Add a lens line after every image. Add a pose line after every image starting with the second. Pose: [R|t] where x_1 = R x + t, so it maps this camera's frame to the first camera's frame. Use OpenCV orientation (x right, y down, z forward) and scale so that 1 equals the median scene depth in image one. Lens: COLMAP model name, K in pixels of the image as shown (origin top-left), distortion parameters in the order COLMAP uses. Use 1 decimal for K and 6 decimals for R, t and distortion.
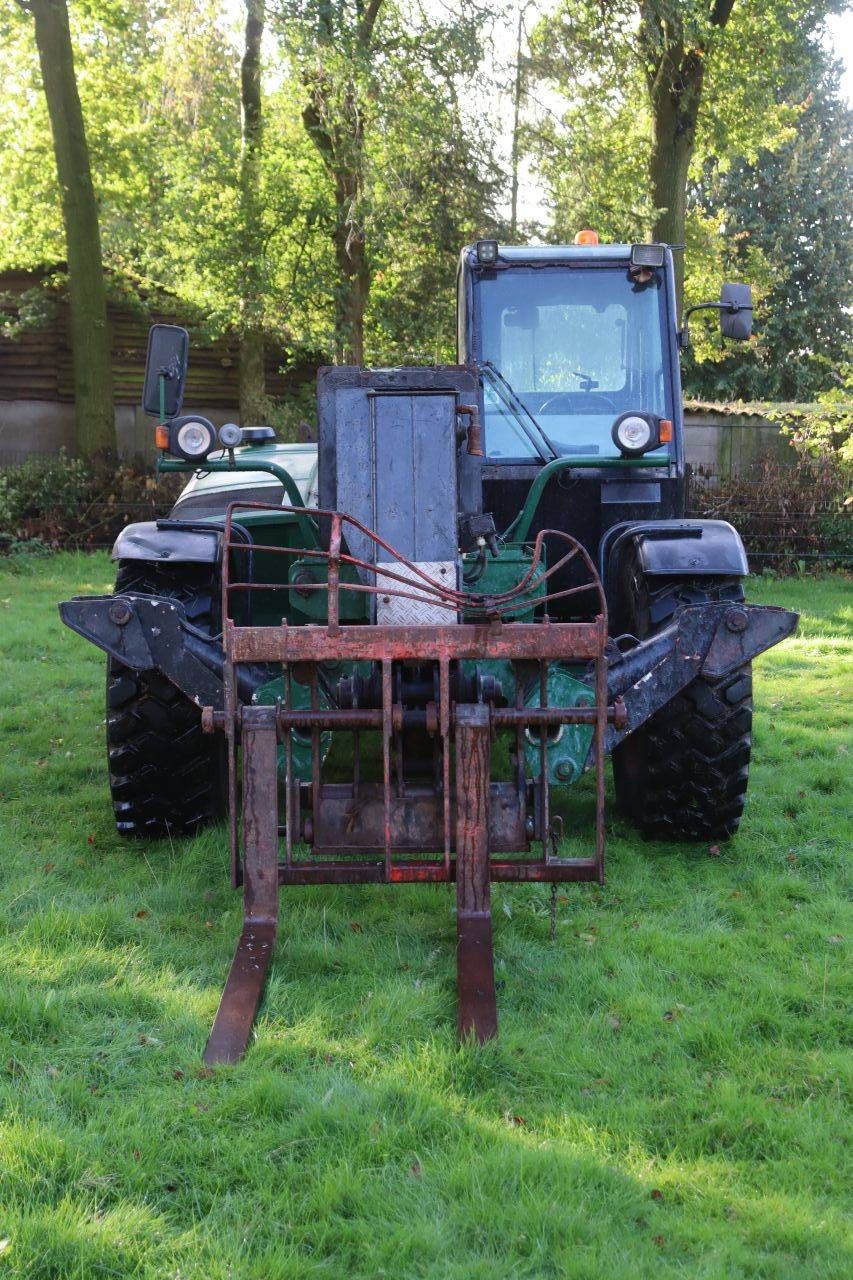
lens RADIAL K [[2092.4, 0, 426.2], [0, 2092.4, 667.9], [0, 0, 1]] dist [0.154238, 0.246262]
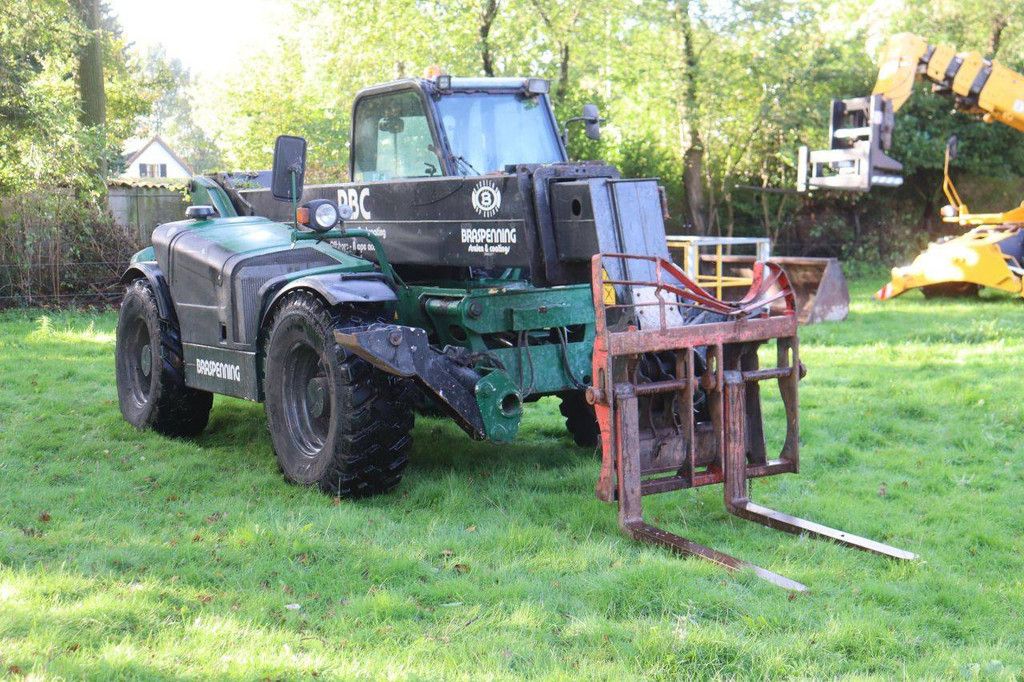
lens RADIAL K [[1673.9, 0, 512.0], [0, 1673.9, 341.0], [0, 0, 1]] dist [0.154238, 0.246262]
pose [[0.852828, -0.072868, 0.517083, -0.791077], [0.085731, 0.996318, -0.000994, -0.018908], [-0.515107, 0.045178, 0.855935, -0.025019]]
